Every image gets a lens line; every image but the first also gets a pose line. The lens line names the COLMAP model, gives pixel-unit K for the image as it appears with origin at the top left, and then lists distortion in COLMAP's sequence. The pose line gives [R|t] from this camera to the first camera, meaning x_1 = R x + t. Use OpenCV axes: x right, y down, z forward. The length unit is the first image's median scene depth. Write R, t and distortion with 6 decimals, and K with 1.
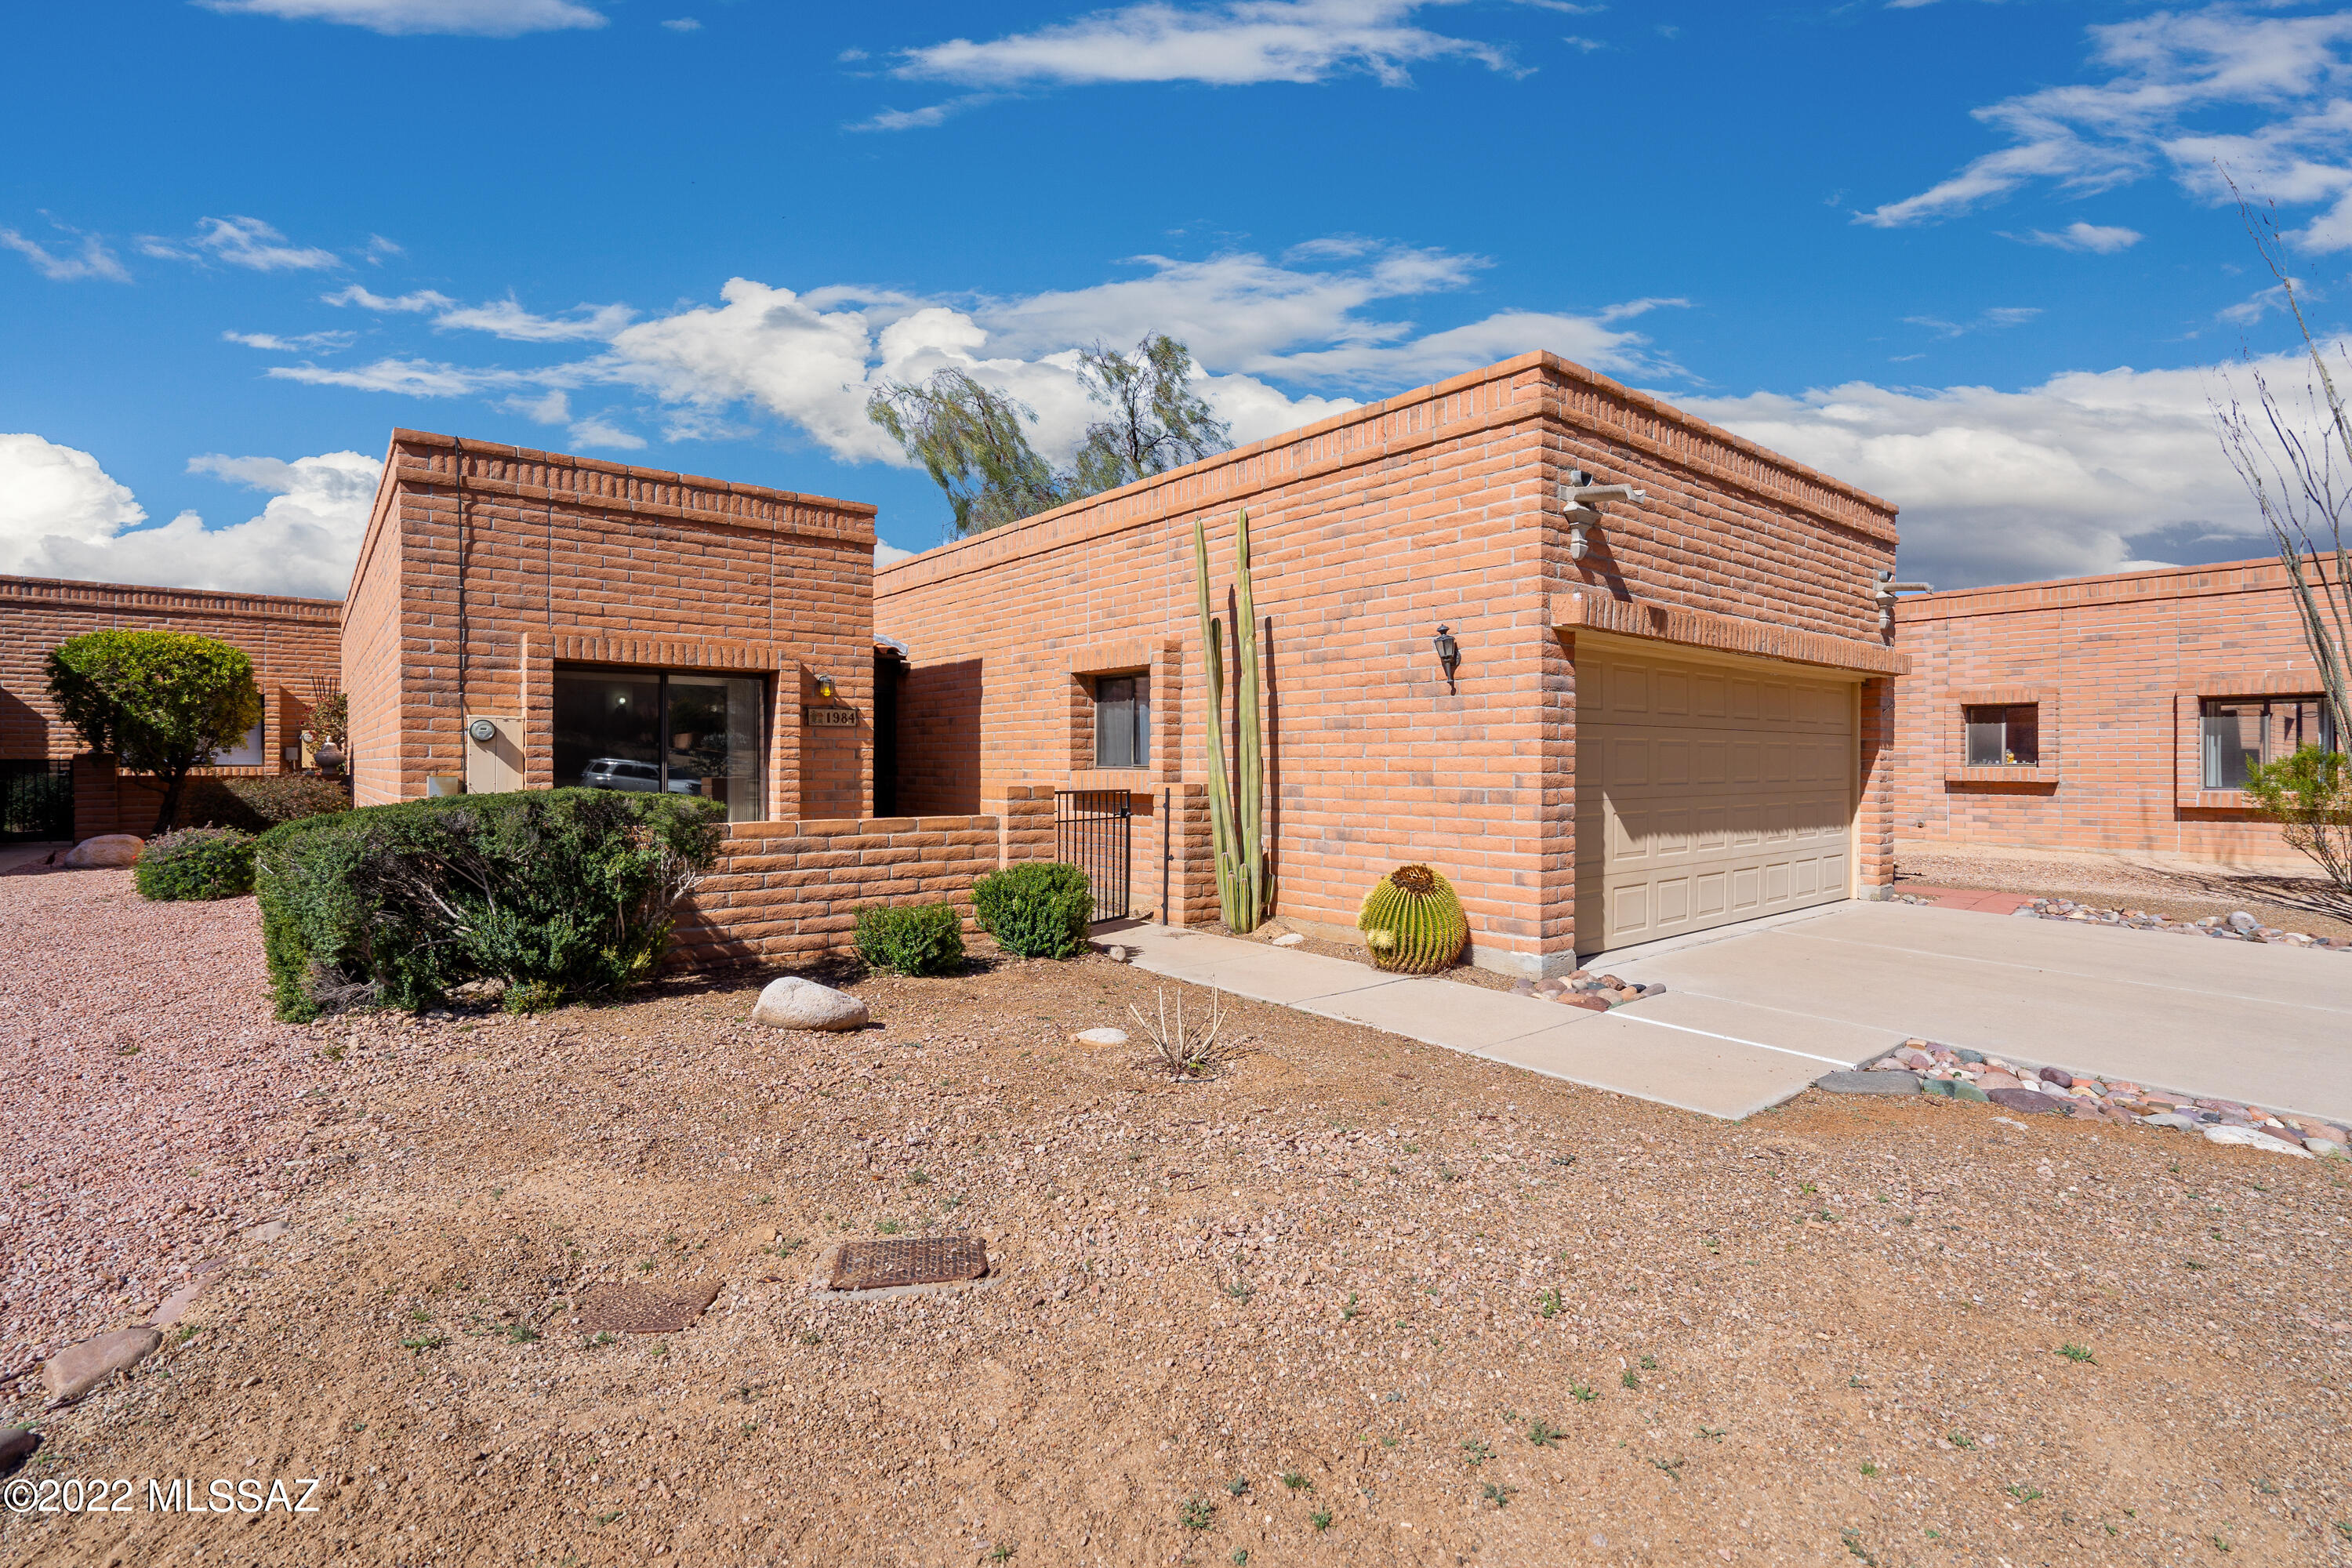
lens RADIAL K [[1076.9, 0, 1174.2], [0, 1076.9, 769.2], [0, 0, 1]] dist [-0.000129, 0.001101]
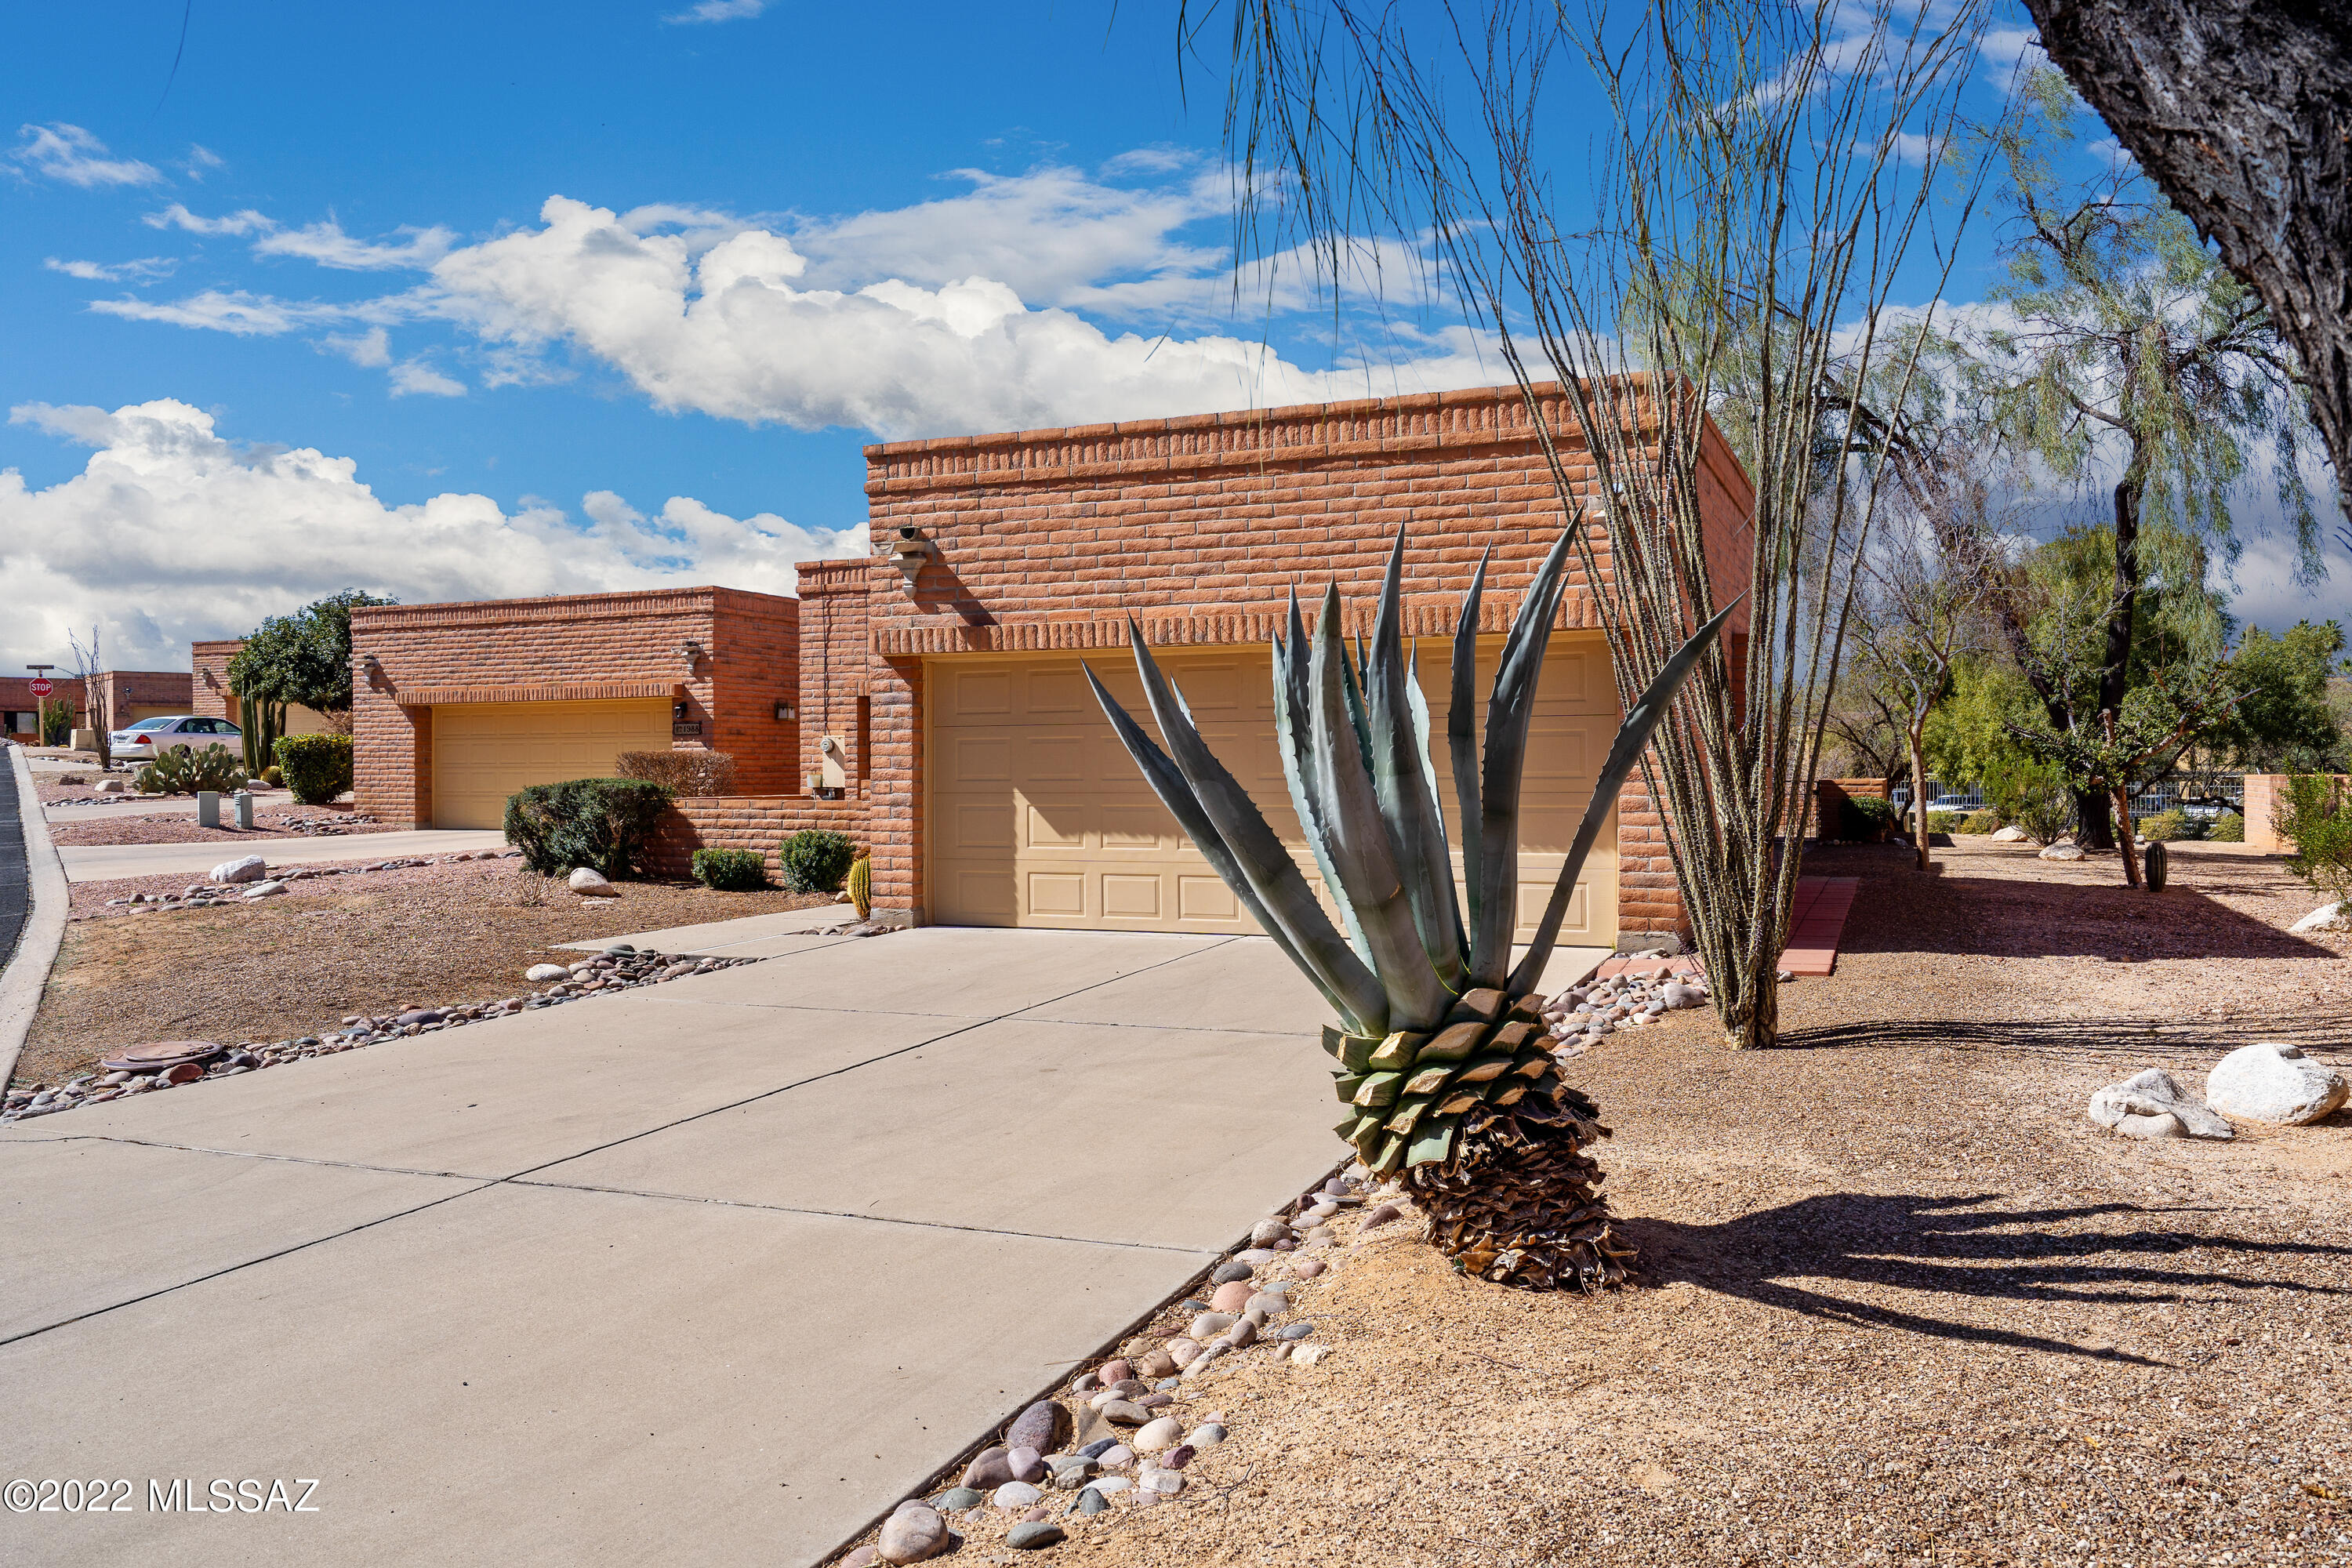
lens RADIAL K [[1728.6, 0, 1176.0], [0, 1728.6, 784.0], [0, 0, 1]] dist [-0.001033, 0.000042]
pose [[0.466422, 0.003088, -0.884557, 1.770187], [0.001102, 0.999991, 0.004071, 0.010149], [0.884562, -0.002873, 0.466414, 0.263304]]
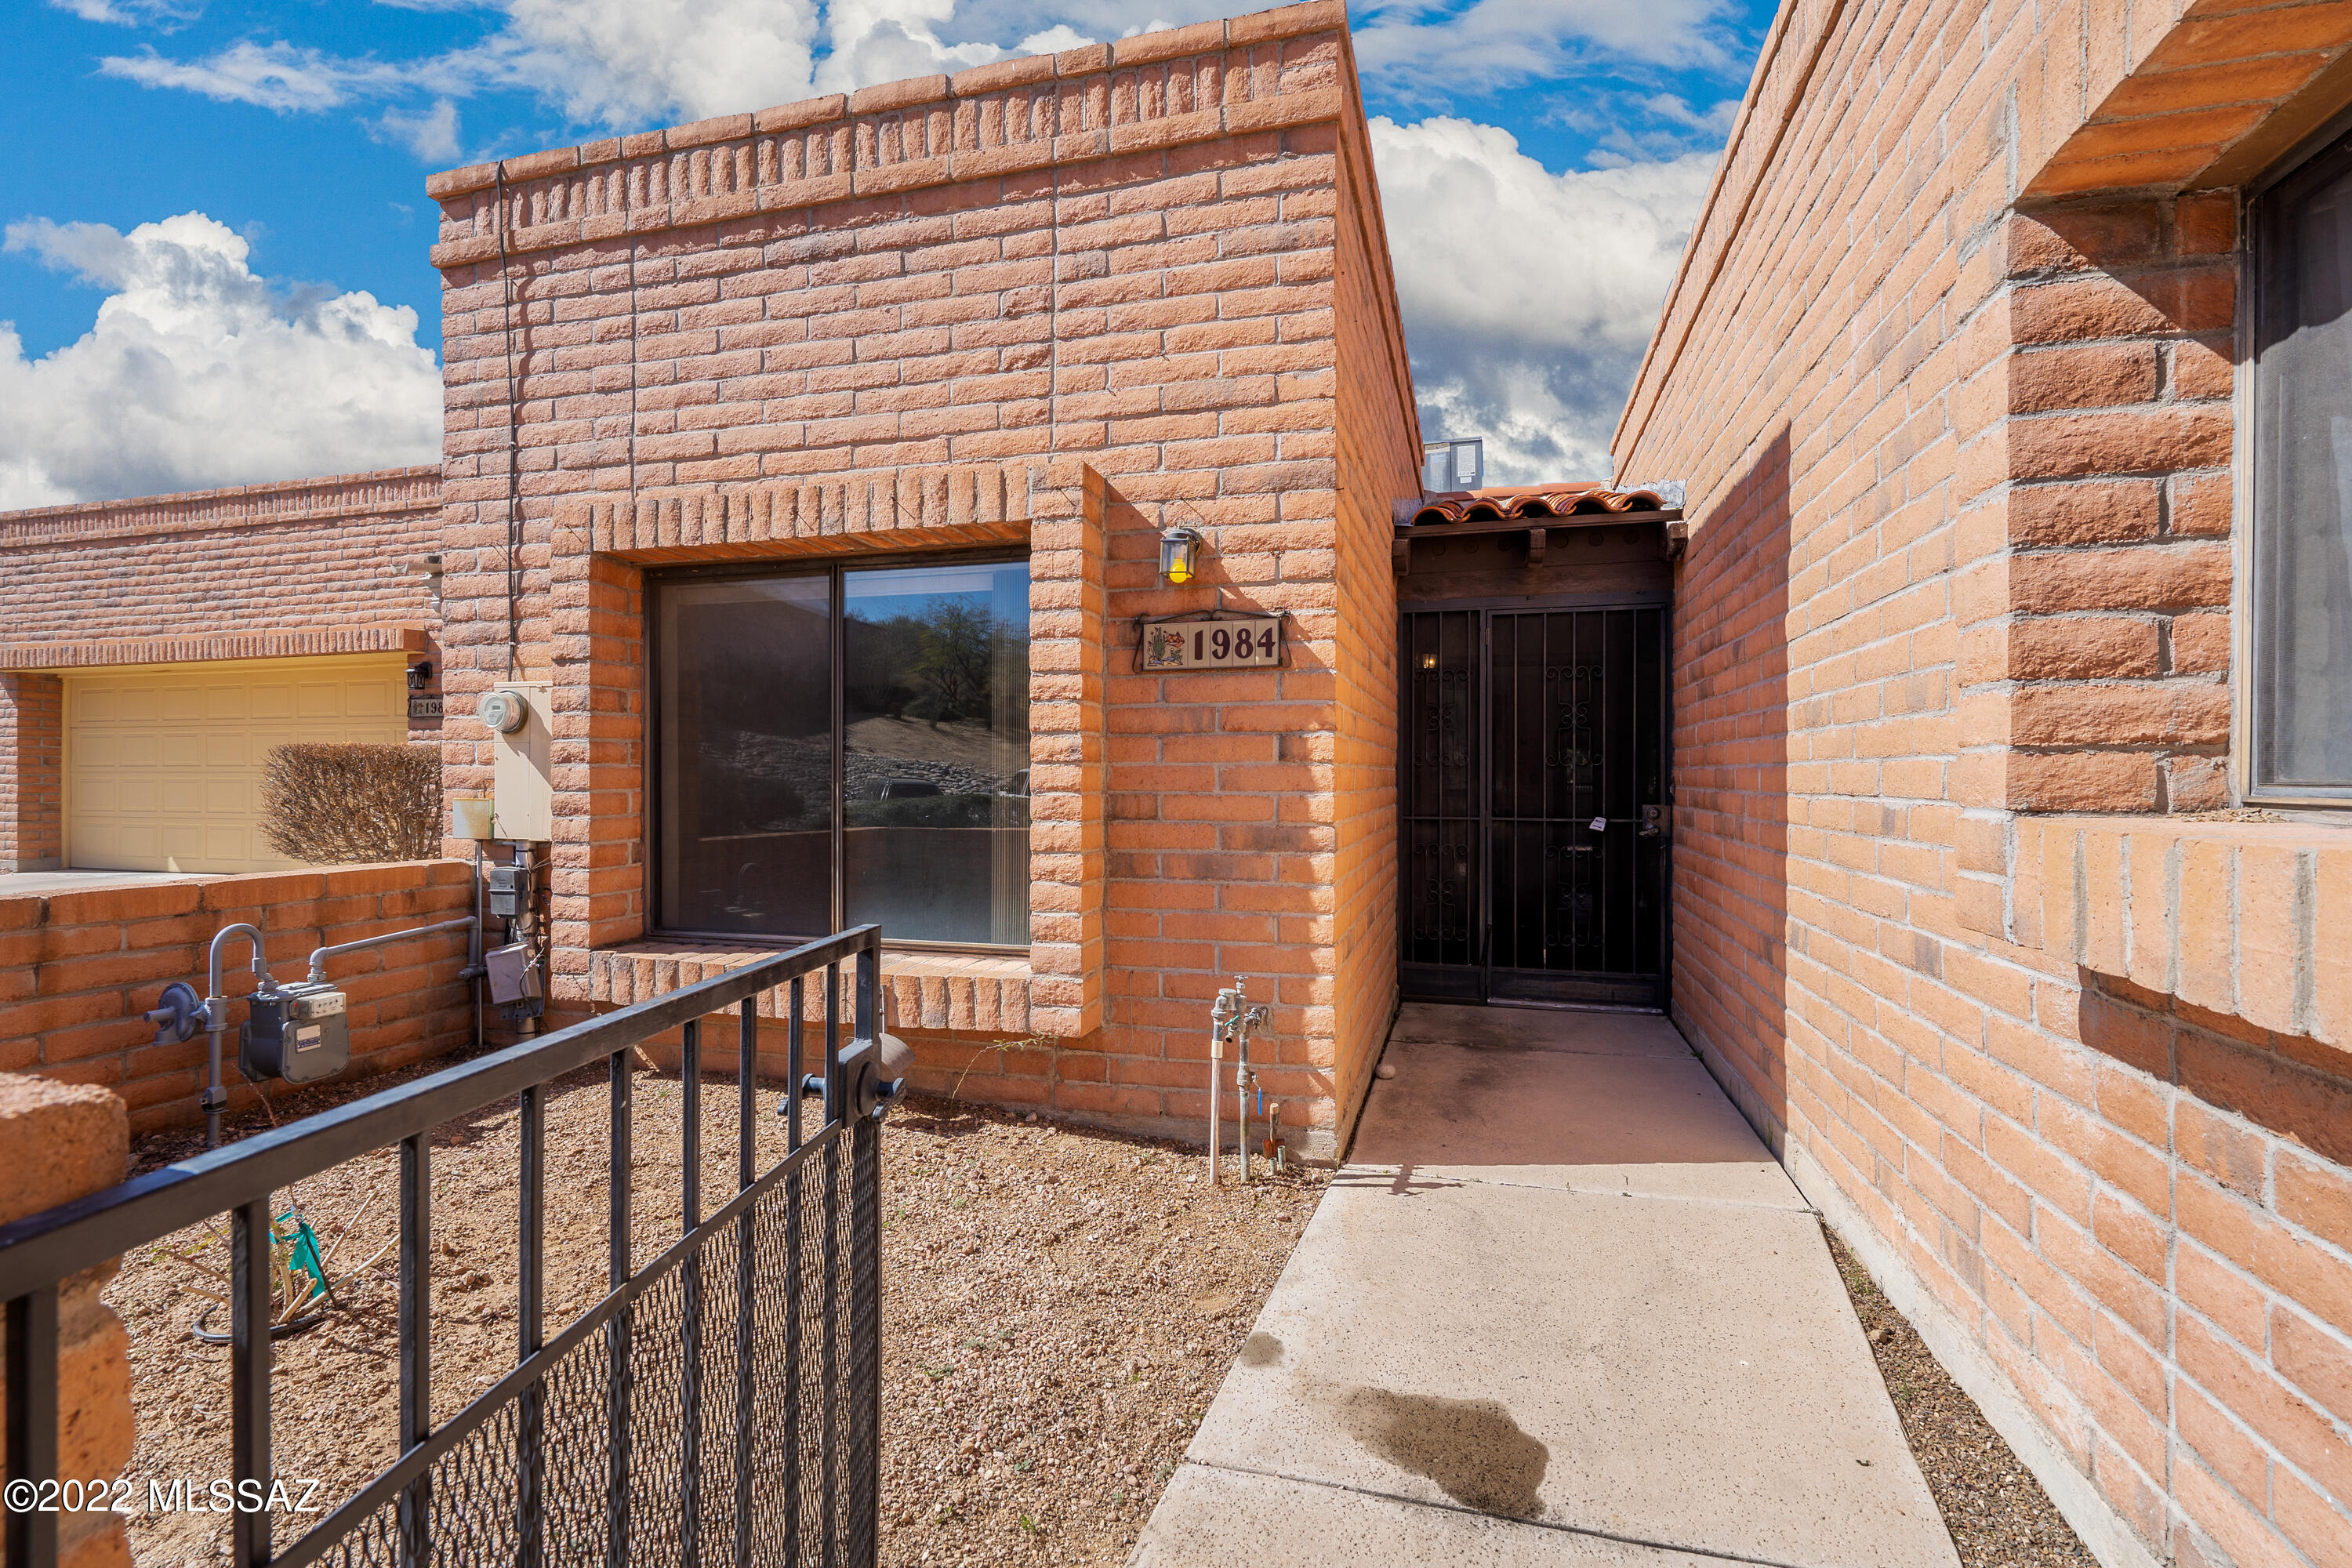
lens RADIAL K [[1076.9, 0, 1174.2], [0, 1076.9, 769.2], [0, 0, 1]] dist [-0.000129, 0.001101]
pose [[0.571395, -0.004989, -0.820660, -0.042497], [-0.001629, 0.999973, -0.007214, -0.005962], [0.820673, 0.005459, 0.571372, 0.937058]]
